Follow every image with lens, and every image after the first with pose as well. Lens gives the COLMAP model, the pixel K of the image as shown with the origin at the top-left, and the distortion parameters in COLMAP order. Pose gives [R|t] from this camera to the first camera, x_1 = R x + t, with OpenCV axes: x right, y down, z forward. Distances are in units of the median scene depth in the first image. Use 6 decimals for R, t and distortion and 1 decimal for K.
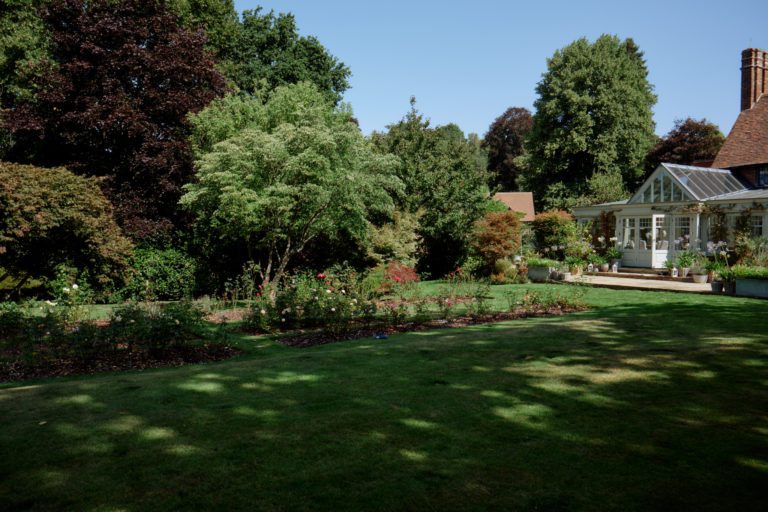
lens RADIAL K [[633.6, 0, 377.5], [0, 633.6, 251.4], [0, 0, 1]] dist [0.023292, 0.000967]
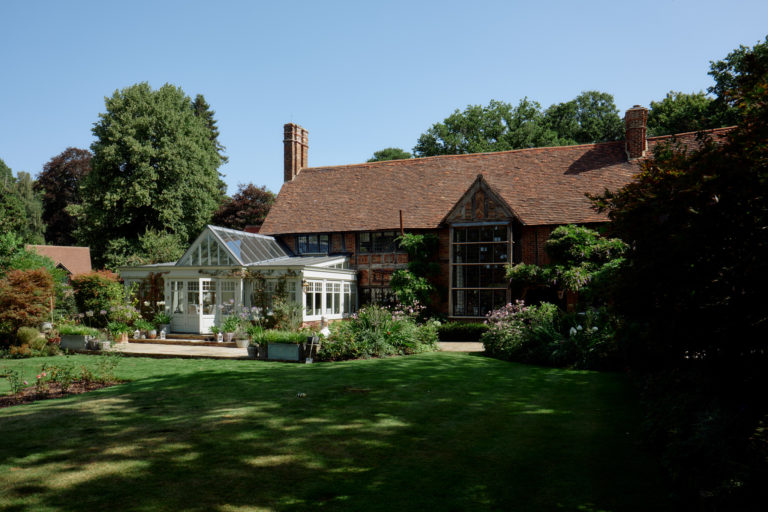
lens RADIAL K [[664.3, 0, 391.8], [0, 664.3, 313.3], [0, 0, 1]] dist [0.052985, -0.006612]
pose [[0.800406, -0.007964, 0.599406, 0.051372], [0.007284, 0.999967, 0.003560, -0.005159], [-0.599414, 0.001516, 0.800438, 0.014341]]
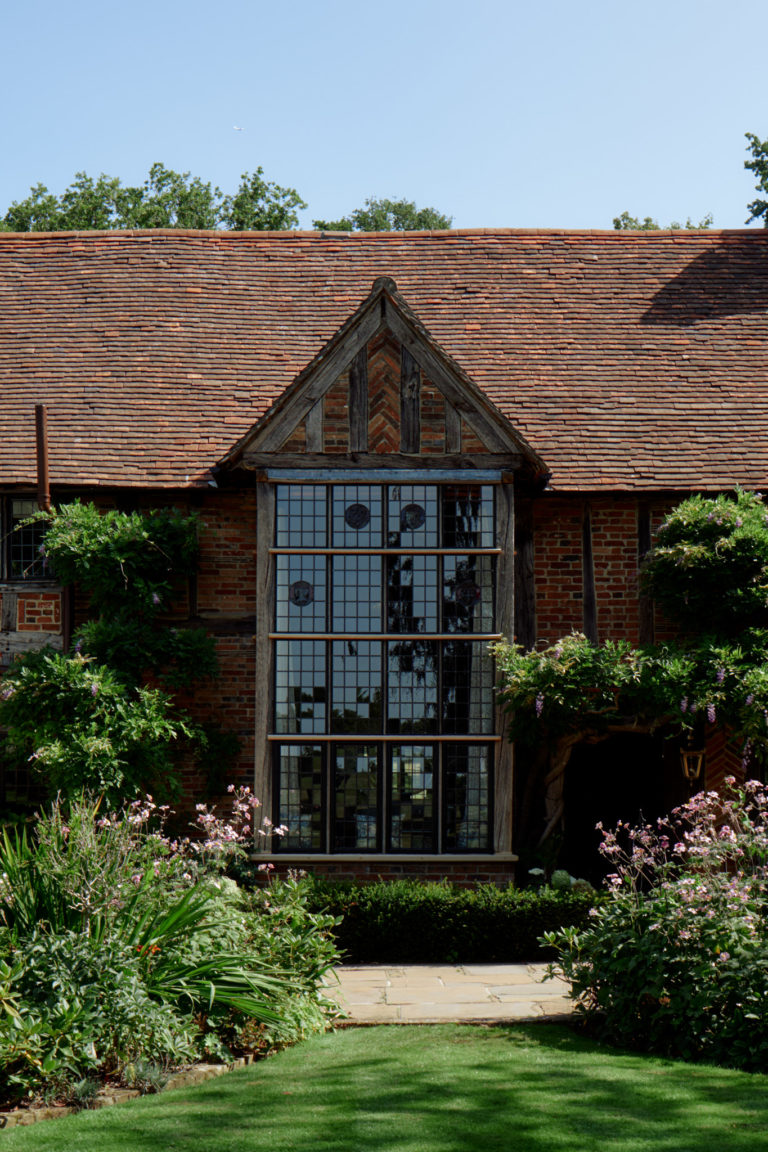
lens RADIAL K [[1805.6, 0, 345.8], [0, 1805.6, 653.2], [0, 0, 1]] dist [0.112909, 0.000000]
pose [[0.555224, 0.070737, 0.828688, 0.188278], [0.011907, 0.995598, -0.092962, -0.006917], [-0.831616, 0.061481, 0.551938, 0.355462]]
